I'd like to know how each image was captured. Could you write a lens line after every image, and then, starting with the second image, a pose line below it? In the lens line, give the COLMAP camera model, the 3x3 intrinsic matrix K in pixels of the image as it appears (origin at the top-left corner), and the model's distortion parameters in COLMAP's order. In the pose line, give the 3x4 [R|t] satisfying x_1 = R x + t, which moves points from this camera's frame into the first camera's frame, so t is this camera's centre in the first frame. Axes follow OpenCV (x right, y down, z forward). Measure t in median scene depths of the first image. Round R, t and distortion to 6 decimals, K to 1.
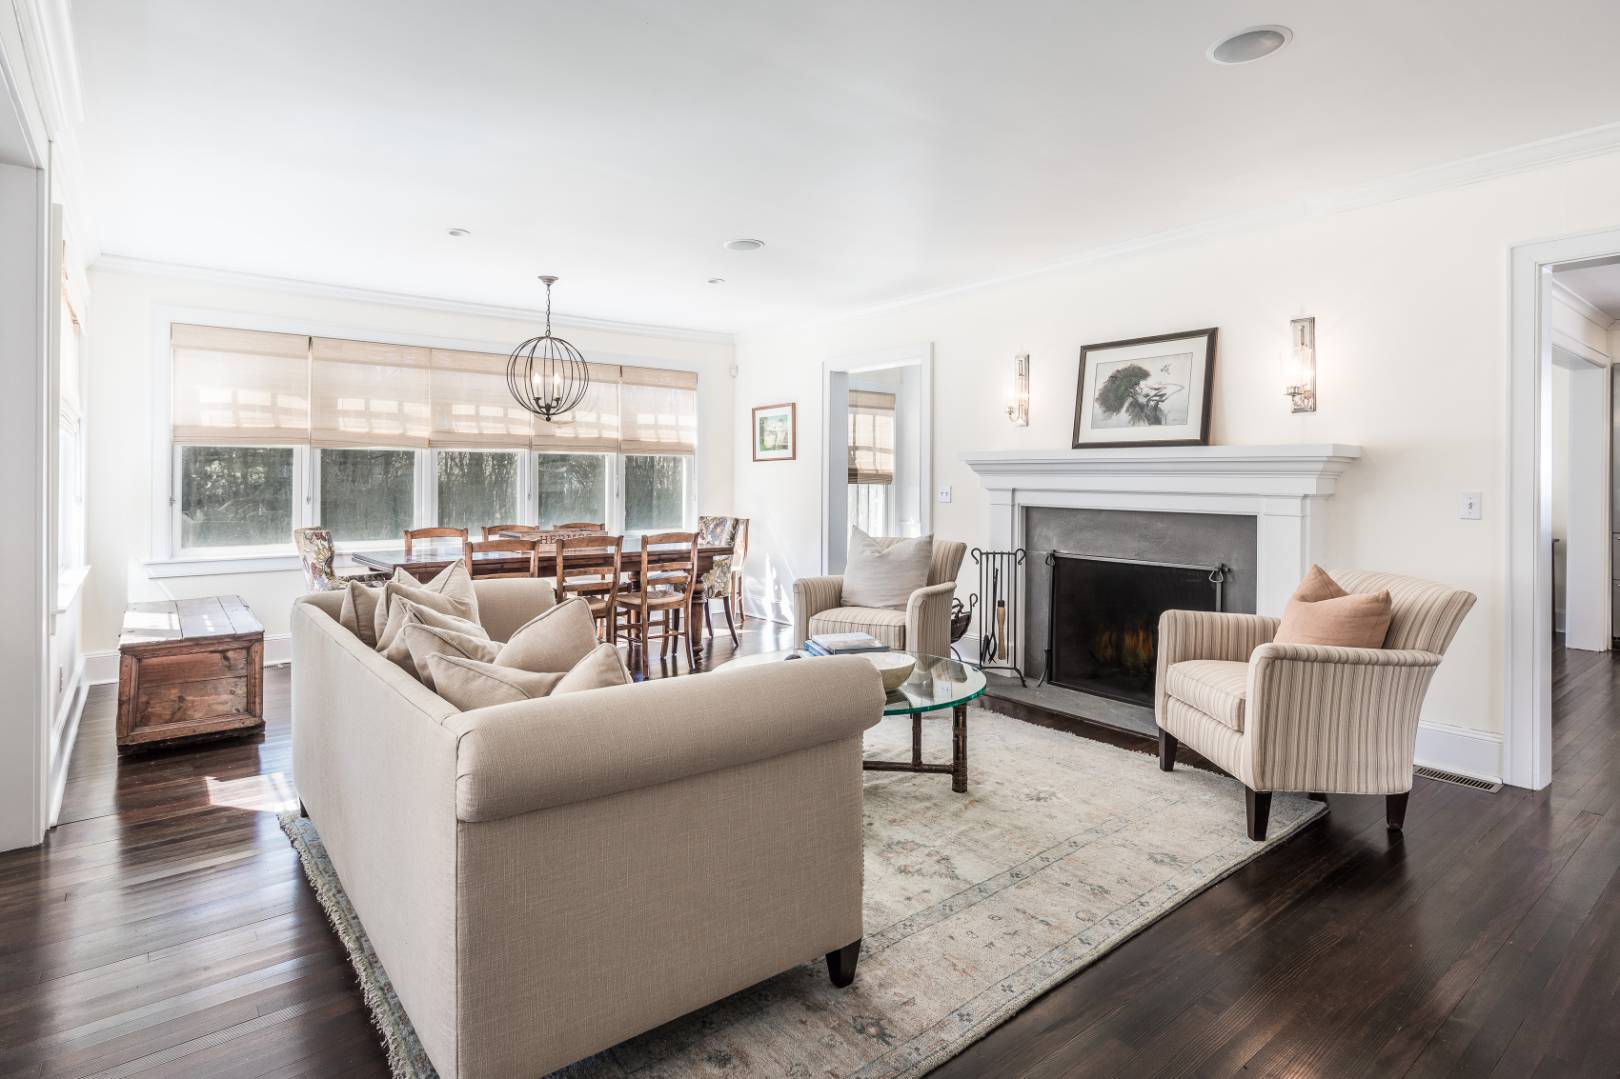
lens RADIAL K [[826.3, 0, 809.0], [0, 826.3, 477.1], [0, 0, 1]] dist [0.003542, -0.000156]
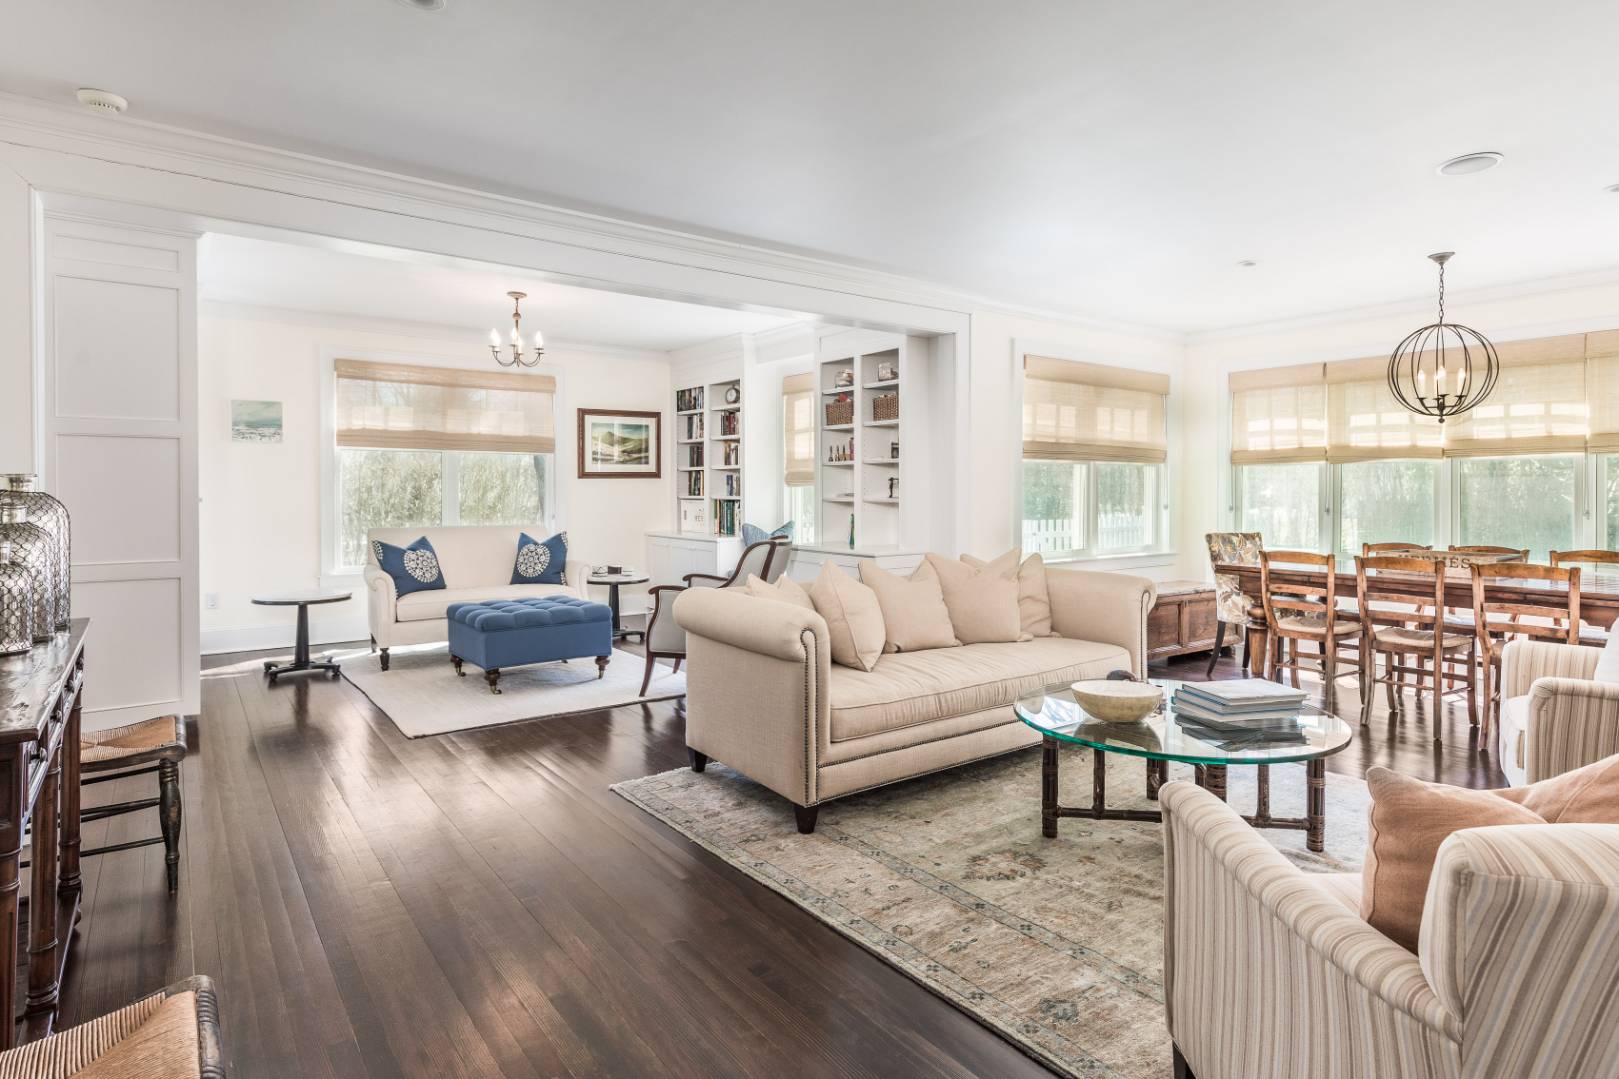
lens RADIAL K [[825.8, 0, 836.6], [0, 825.8, 493.6], [0, 0, 1]] dist [0.003542, -0.000156]
pose [[0.008459, -0.000461, -0.999964, 0.588212], [0.003505, 0.999994, -0.000432, 0.003536], [0.999958, -0.003501, 0.008461, 0.407145]]
